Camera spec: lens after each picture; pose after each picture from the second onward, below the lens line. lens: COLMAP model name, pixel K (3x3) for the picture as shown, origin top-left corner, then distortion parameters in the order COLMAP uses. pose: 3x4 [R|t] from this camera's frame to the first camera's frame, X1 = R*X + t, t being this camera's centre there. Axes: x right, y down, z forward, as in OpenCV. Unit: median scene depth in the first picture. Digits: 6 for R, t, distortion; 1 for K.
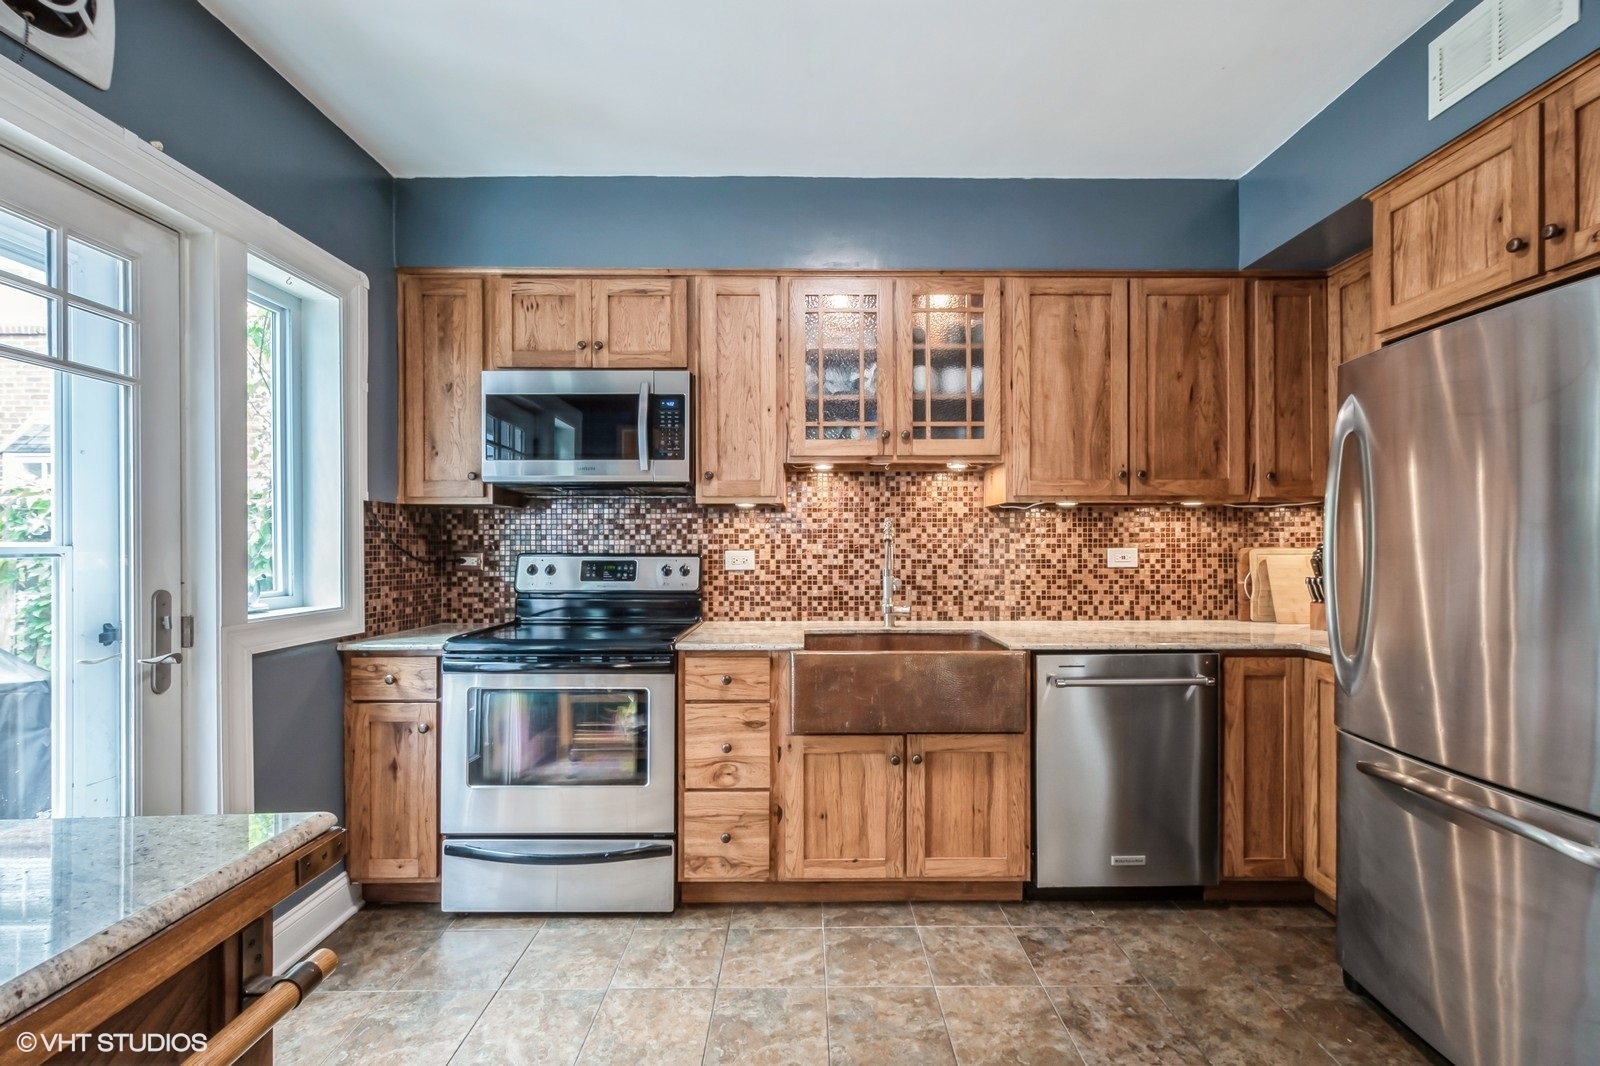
lens RADIAL K [[699.1, 0, 807.3], [0, 699.1, 540.4], [0, 0, 1]] dist [0.001764, -0.000217]
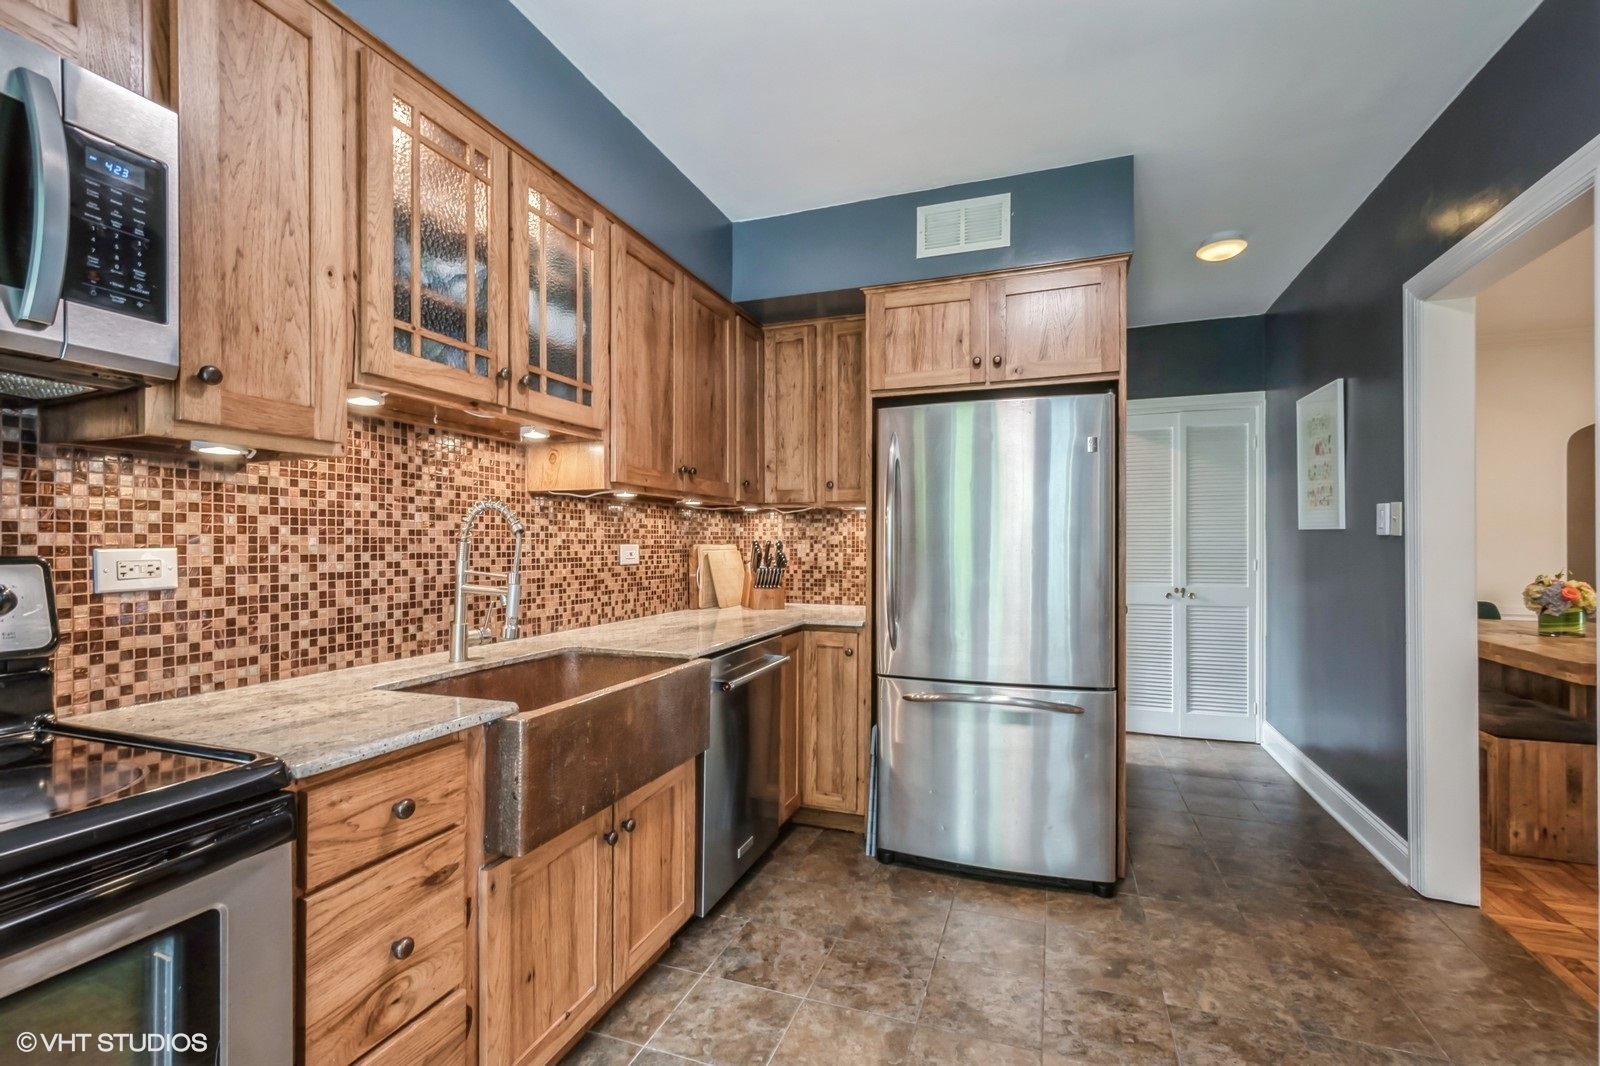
lens RADIAL K [[699.1, 0, 805.8], [0, 699.1, 541.2], [0, 0, 1]] dist [0.001764, -0.000217]
pose [[0.343032, 0.006667, 0.939300, -0.382223], [-0.006750, 0.999966, -0.004633, 0.009658], [-0.939299, -0.004751, 0.343066, 0.451471]]
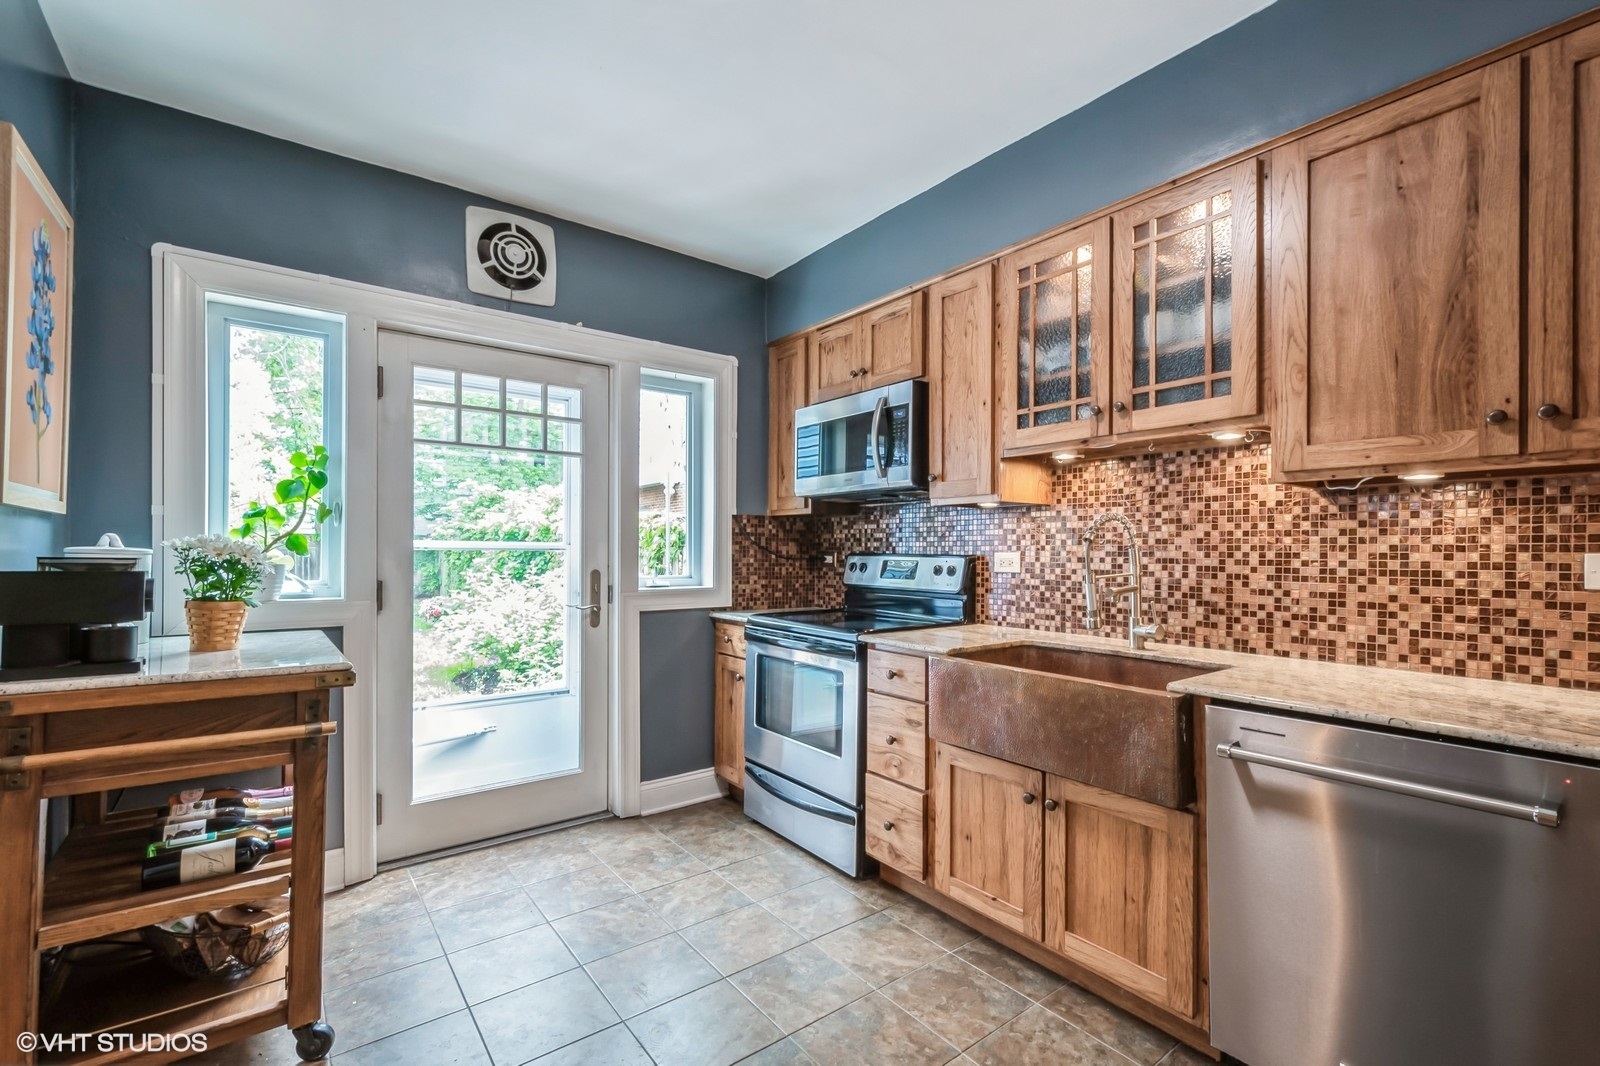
lens RADIAL K [[699.1, 0, 807.3], [0, 699.1, 541.9], [0, 0, 1]] dist [0.001764, -0.000217]
pose [[0.604363, -0.004425, -0.796697, 0.509250], [-0.001372, 0.999977, -0.006594, 0.007239], [0.796708, 0.005078, 0.604343, 0.215365]]
